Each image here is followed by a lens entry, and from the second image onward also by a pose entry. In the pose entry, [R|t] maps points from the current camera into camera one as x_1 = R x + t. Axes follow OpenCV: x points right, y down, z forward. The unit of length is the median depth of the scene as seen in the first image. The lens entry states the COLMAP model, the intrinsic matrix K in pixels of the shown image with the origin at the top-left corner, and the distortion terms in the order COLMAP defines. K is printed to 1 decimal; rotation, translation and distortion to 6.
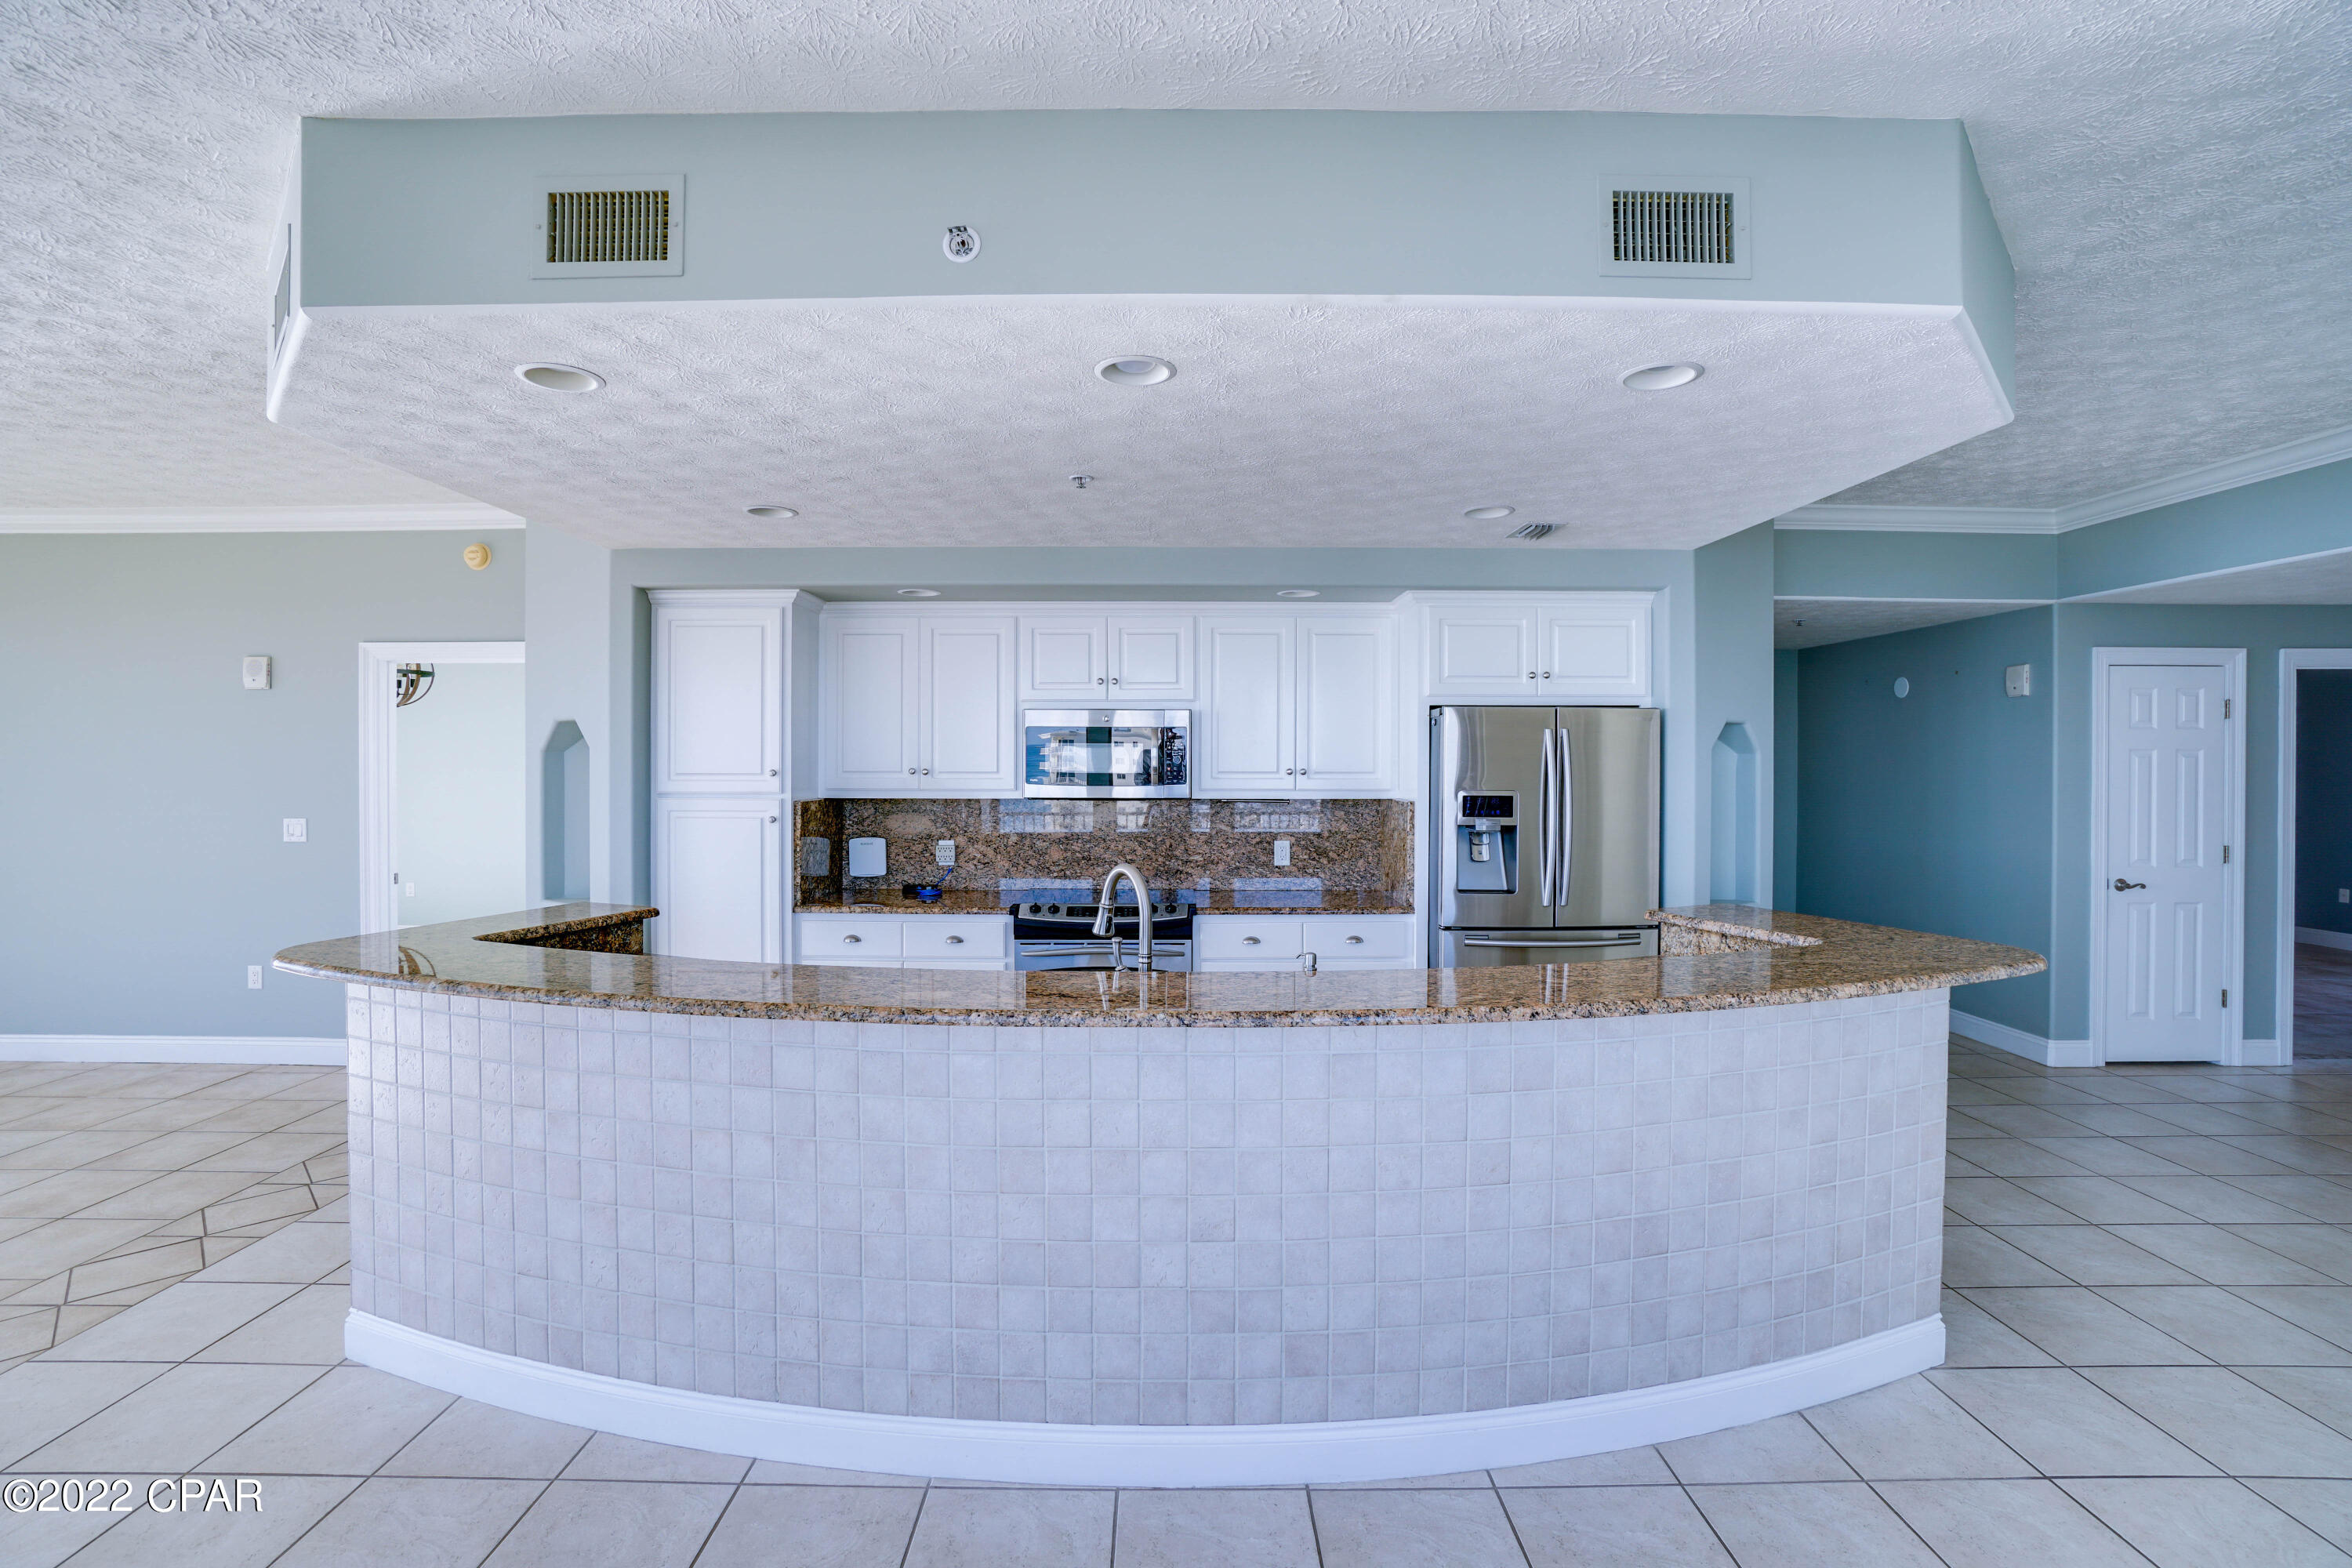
lens RADIAL K [[1046.6, 0, 1177.9], [0, 1046.6, 768.3], [0, 0, 1]] dist [-0.036538, 0.004499]
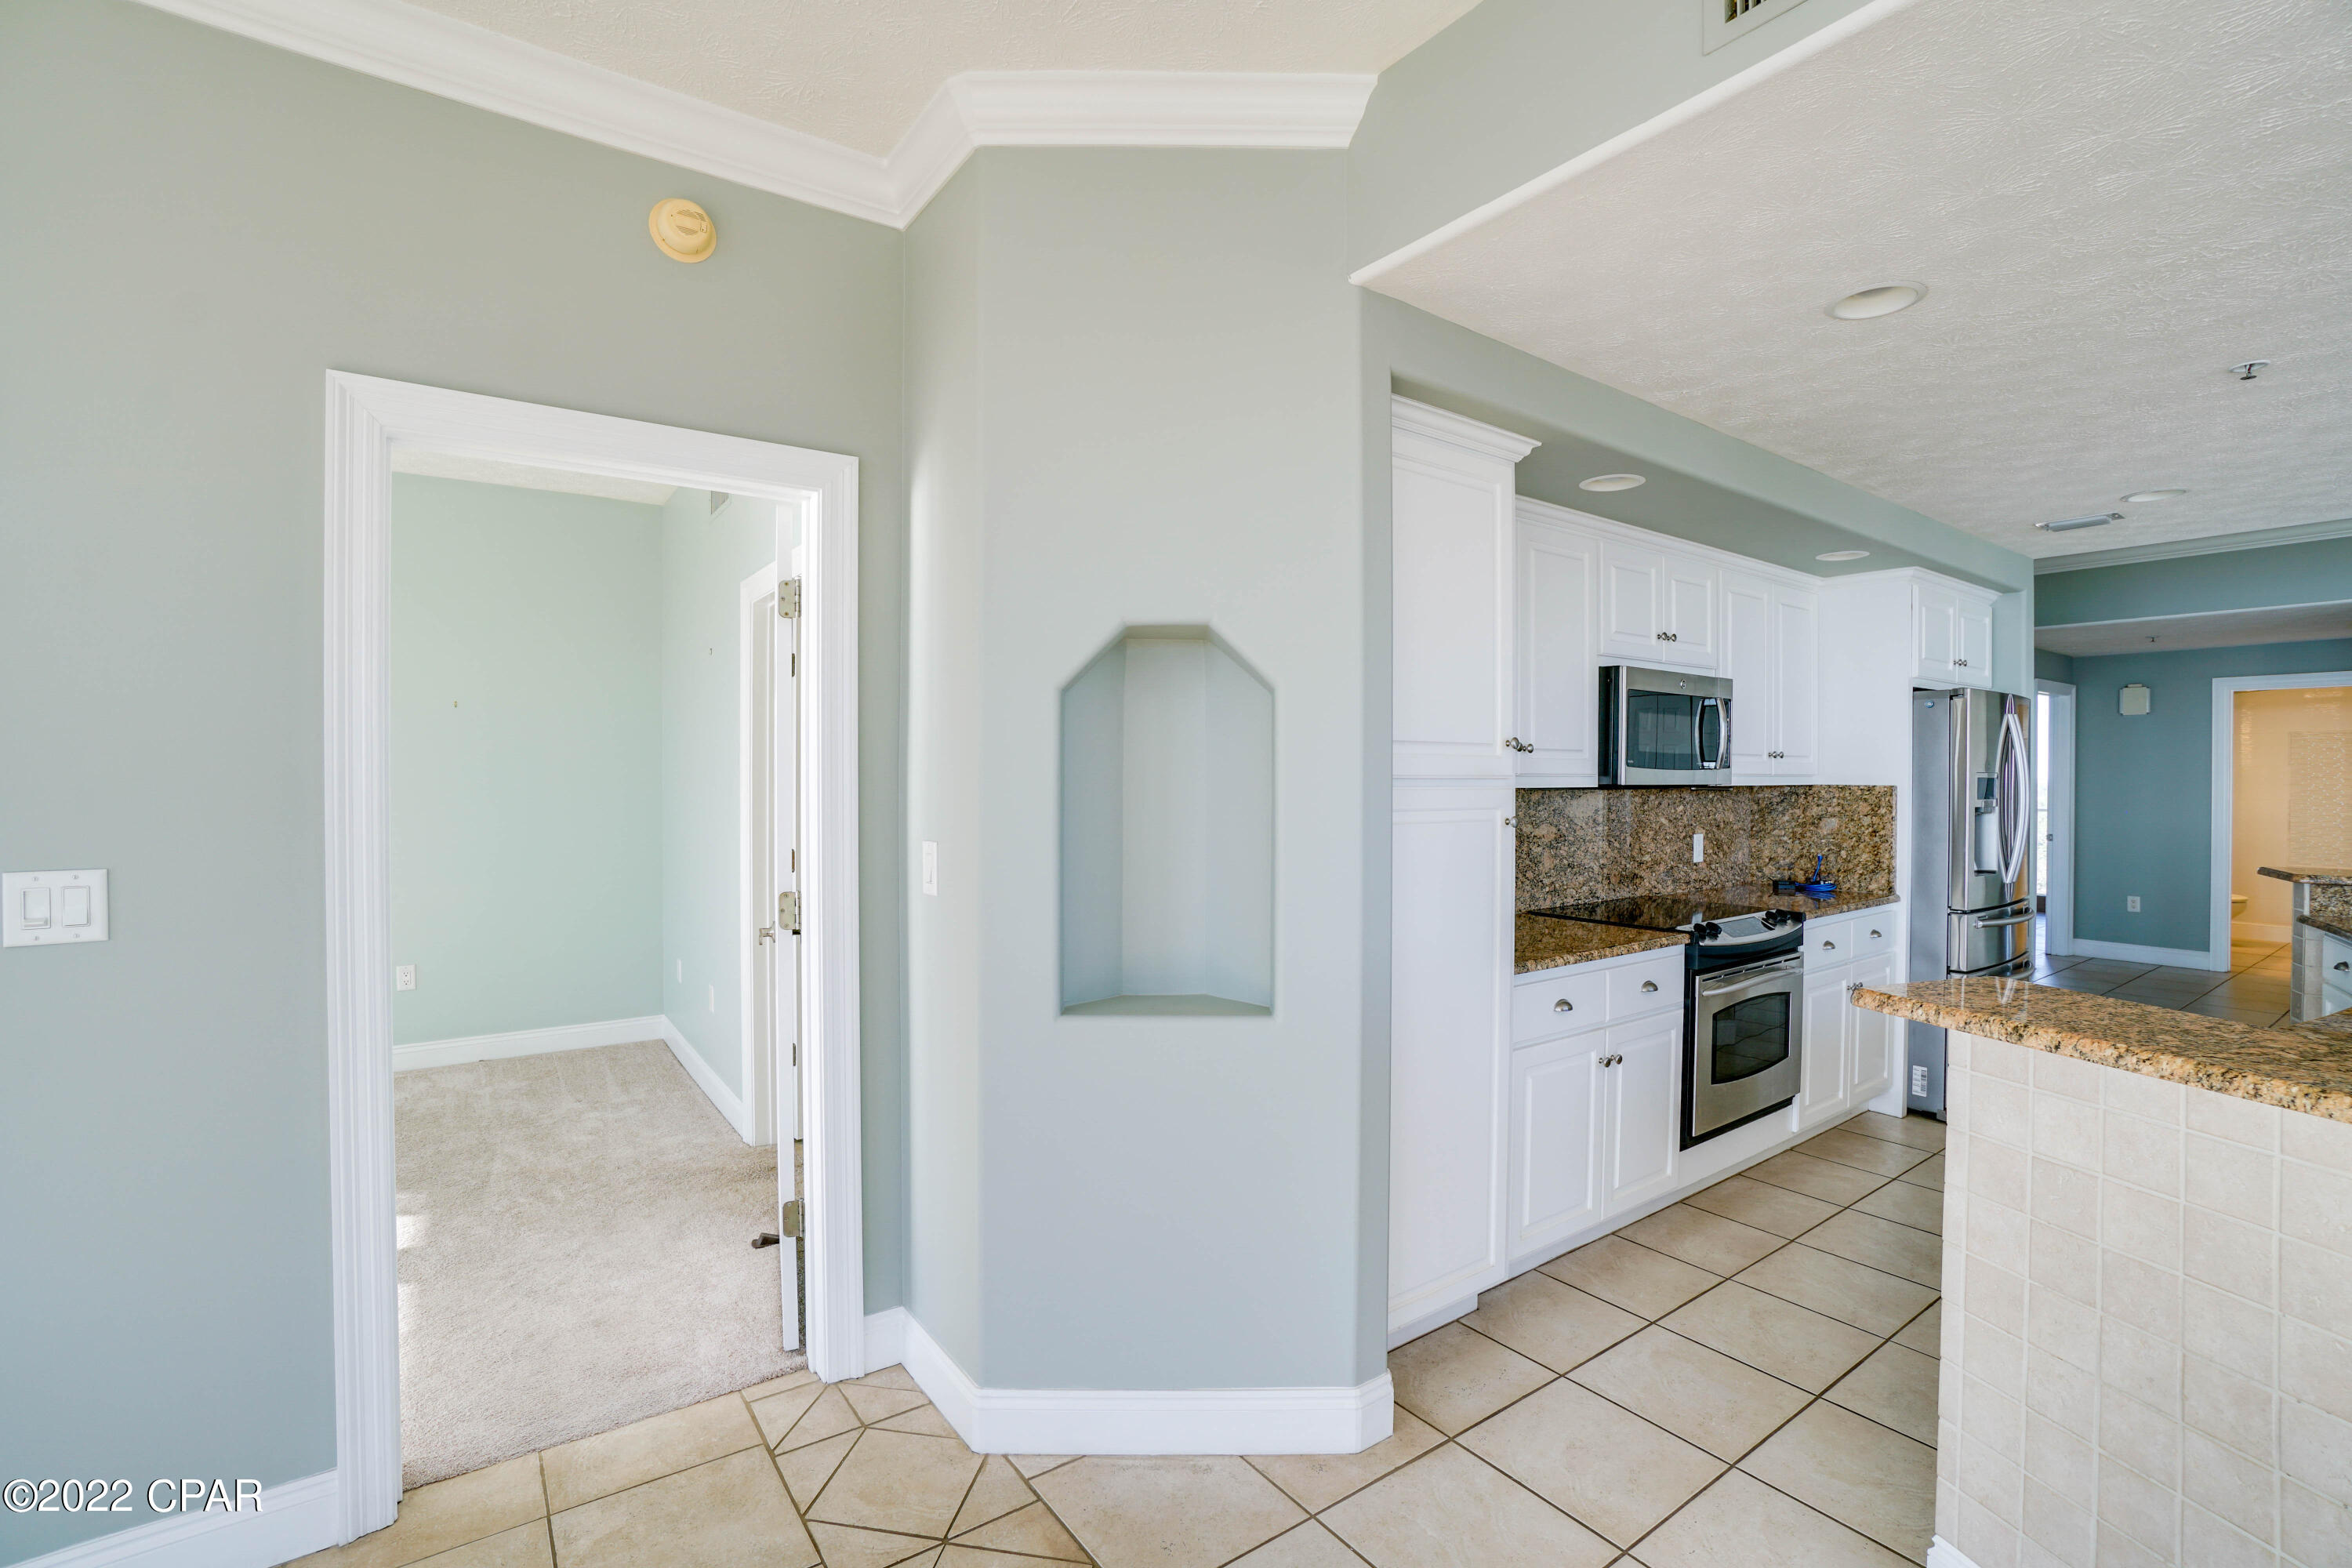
lens RADIAL K [[1046.6, 0, 1158.2], [0, 1046.6, 783.5], [0, 0, 1]] dist [-0.036538, 0.004499]
pose [[0.812569, -0.004272, 0.582850, -0.793857], [0.003150, 0.999991, 0.002939, 0.022355], [-0.582857, -0.000552, 0.812575, 0.557731]]
